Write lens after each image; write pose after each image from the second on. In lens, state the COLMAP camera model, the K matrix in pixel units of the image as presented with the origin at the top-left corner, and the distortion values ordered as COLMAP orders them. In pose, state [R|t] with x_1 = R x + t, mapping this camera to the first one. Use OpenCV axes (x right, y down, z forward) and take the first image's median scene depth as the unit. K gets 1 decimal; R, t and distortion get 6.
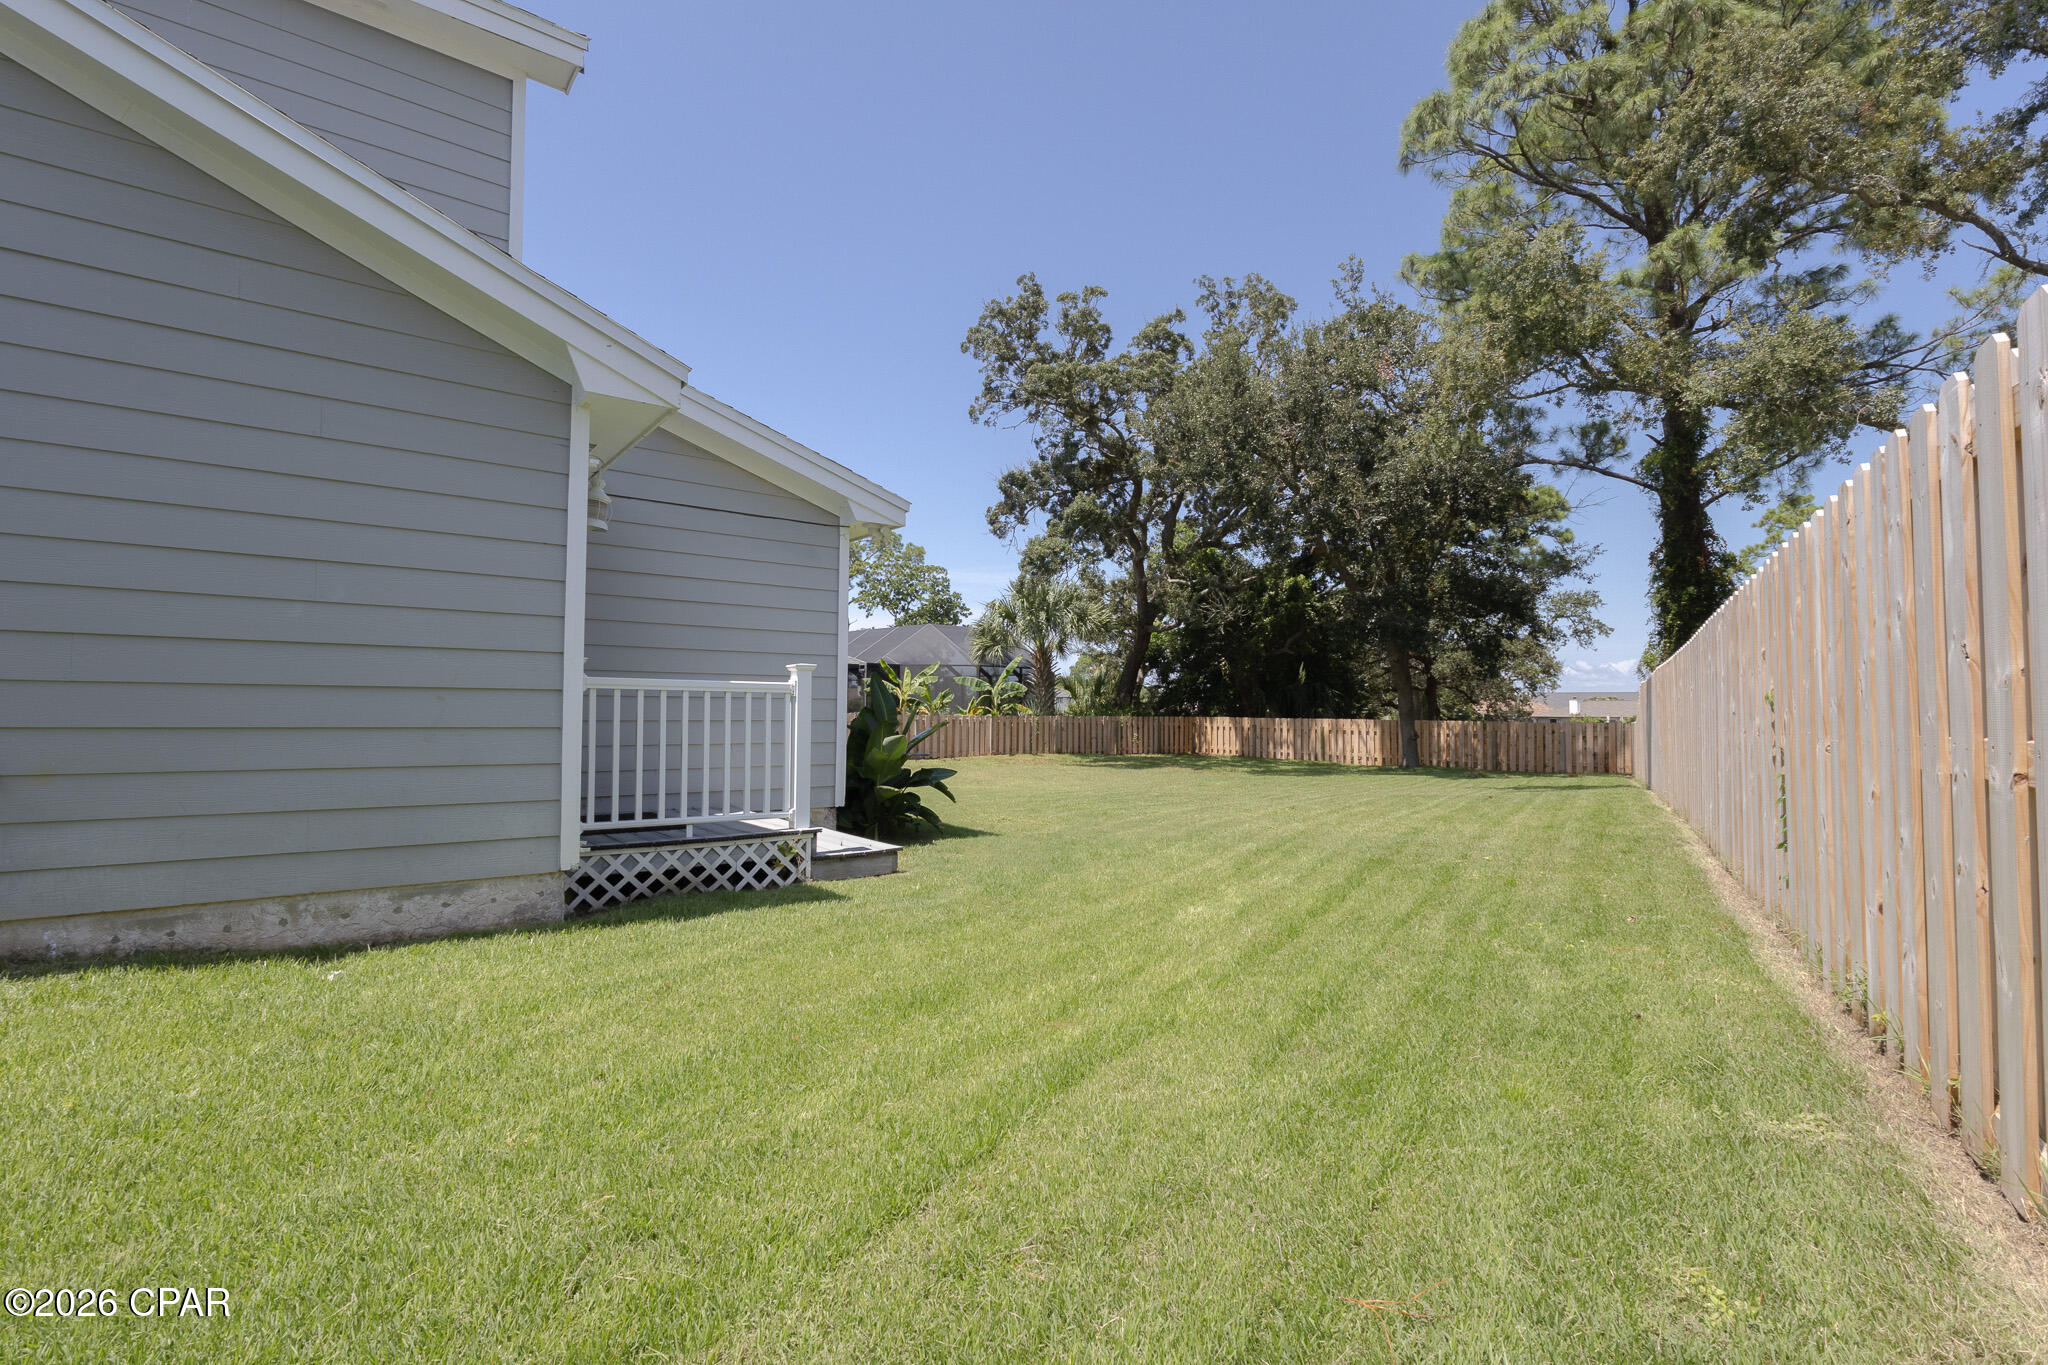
lens RADIAL K [[940.3, 0, 1023.7], [0, 940.3, 684.8], [0, 0, 1]] dist [-0.000026, 0.001039]
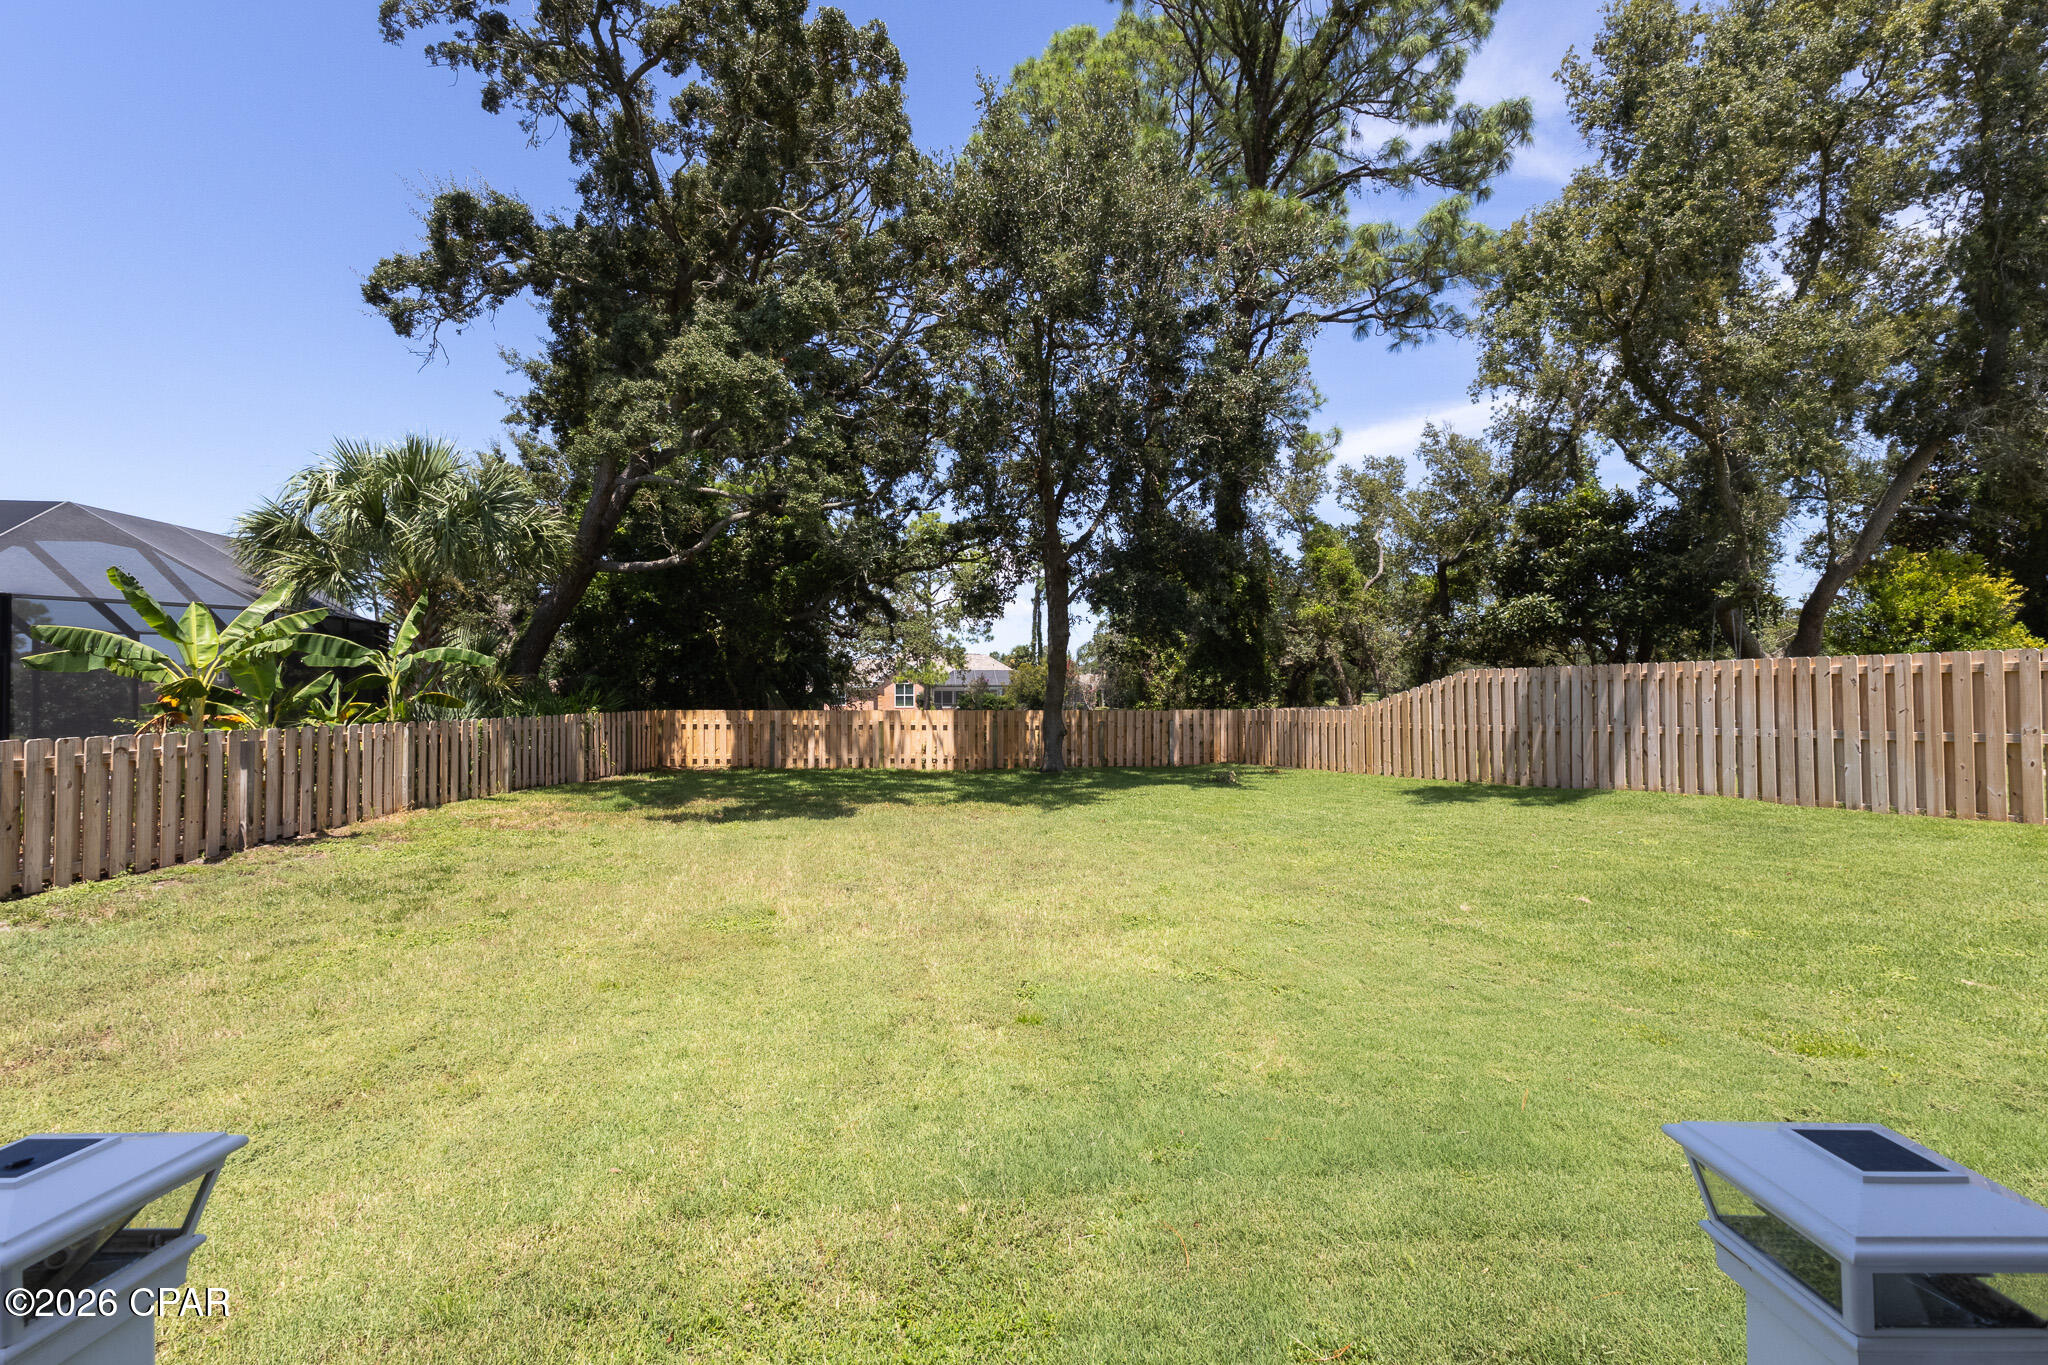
lens RADIAL K [[940.3, 0, 1007.0], [0, 940.3, 682.5], [0, 0, 1]] dist [-0.000026, 0.001039]
pose [[0.606415, -0.000168, 0.795148, -0.176639], [-0.016711, 0.999776, 0.012956, 0.002388], [-0.794973, -0.021144, 0.606277, 0.403876]]
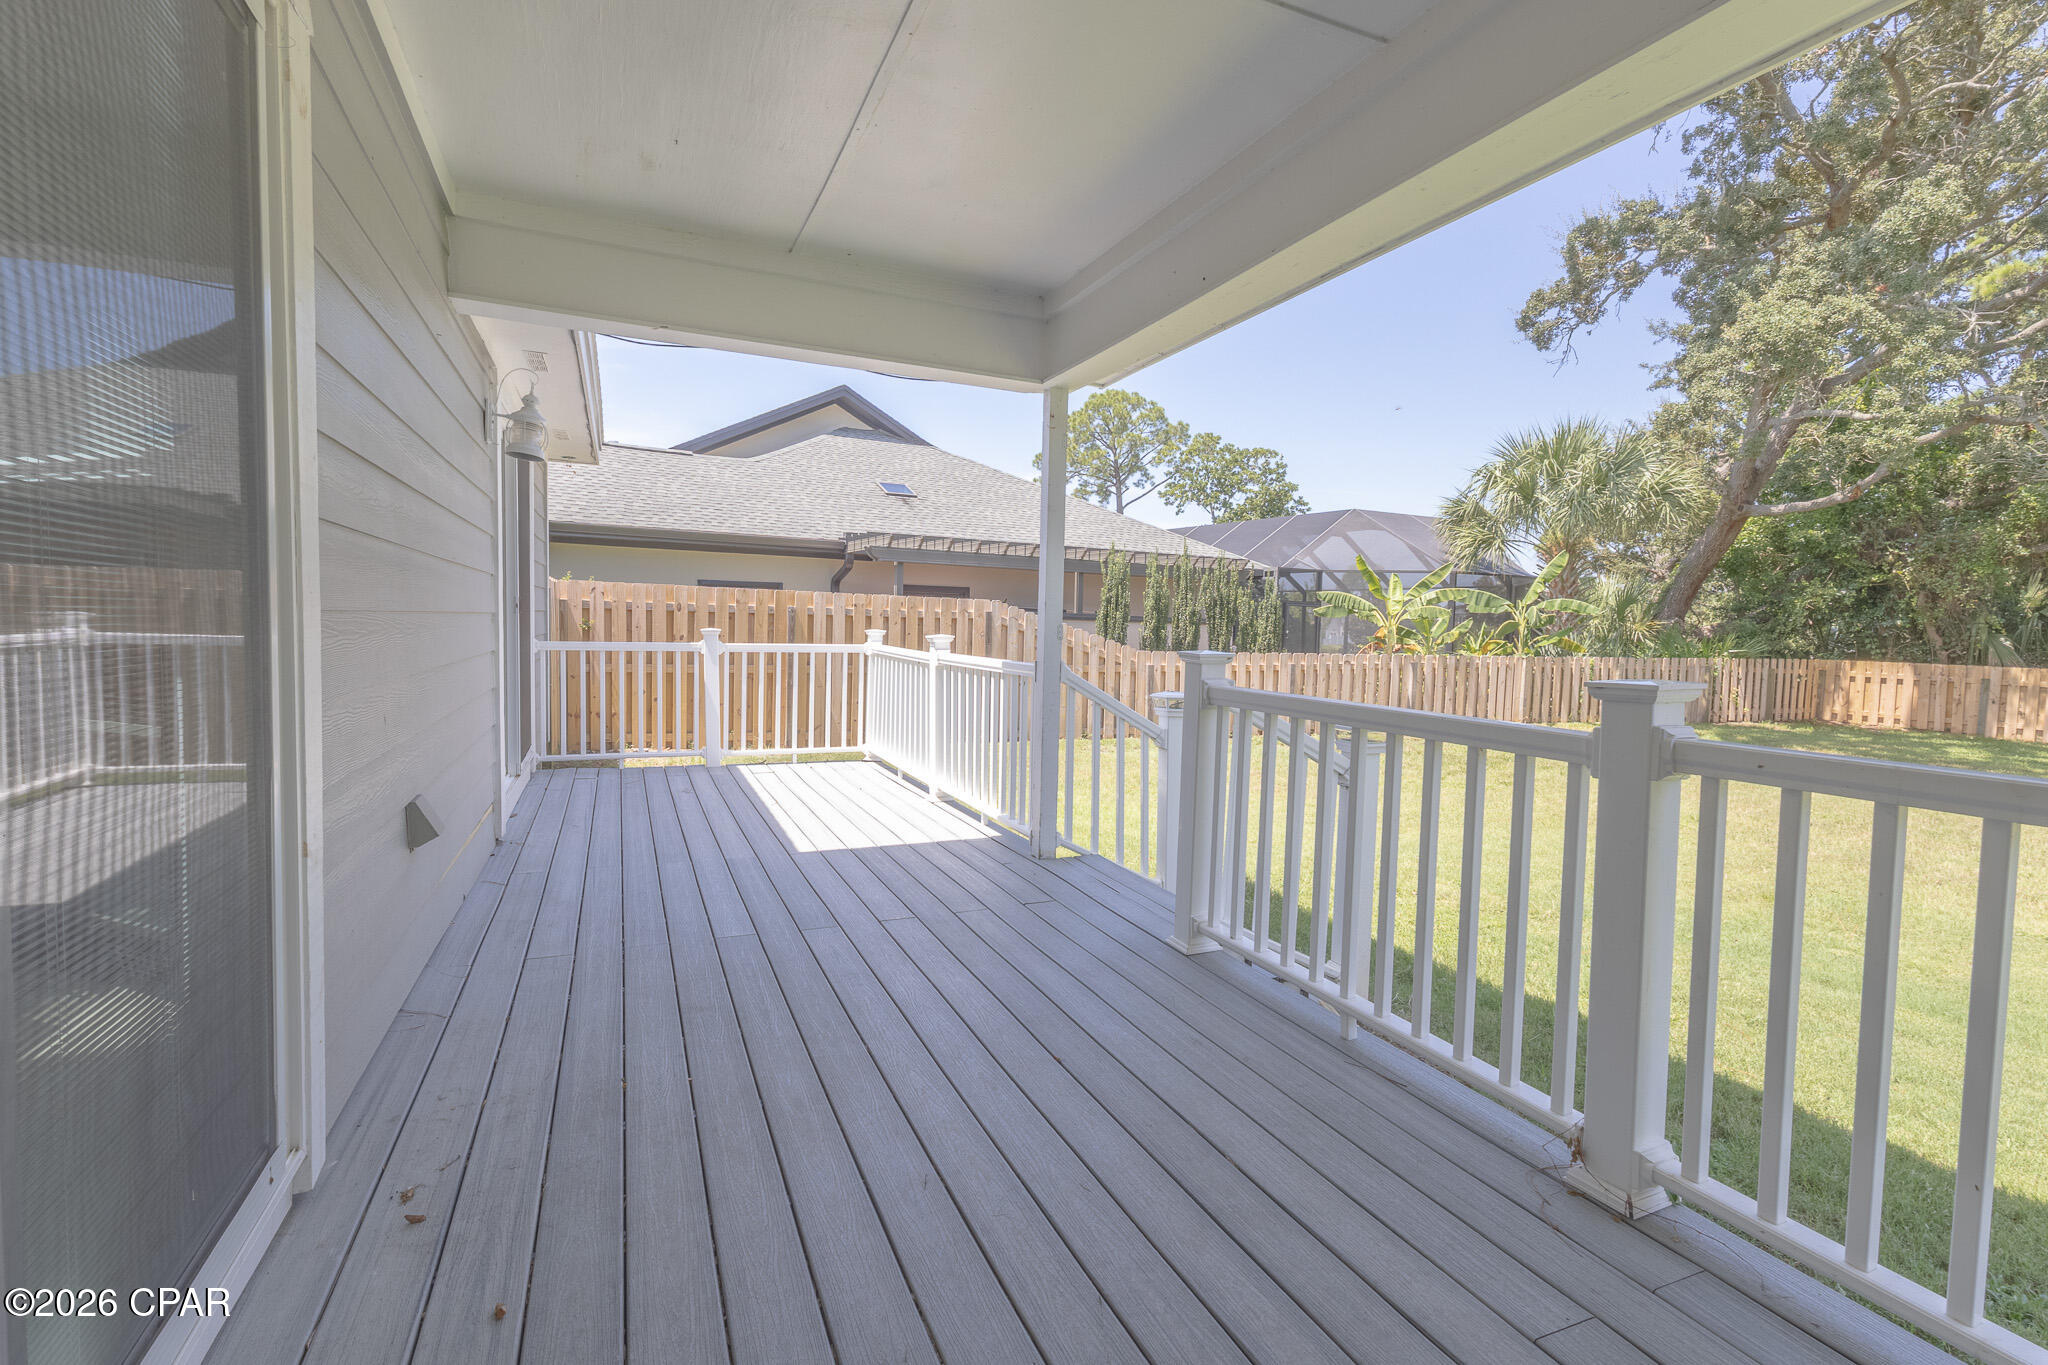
lens RADIAL K [[940.3, 0, 1033.7], [0, 940.3, 679.2], [0, 0, 1]] dist [-0.000026, 0.001039]
pose [[0.971991, 0.030195, -0.233071, -0.158044], [-0.009928, 0.996102, 0.087645, -0.001125], [0.234809, -0.082876, 0.968502, 0.289762]]
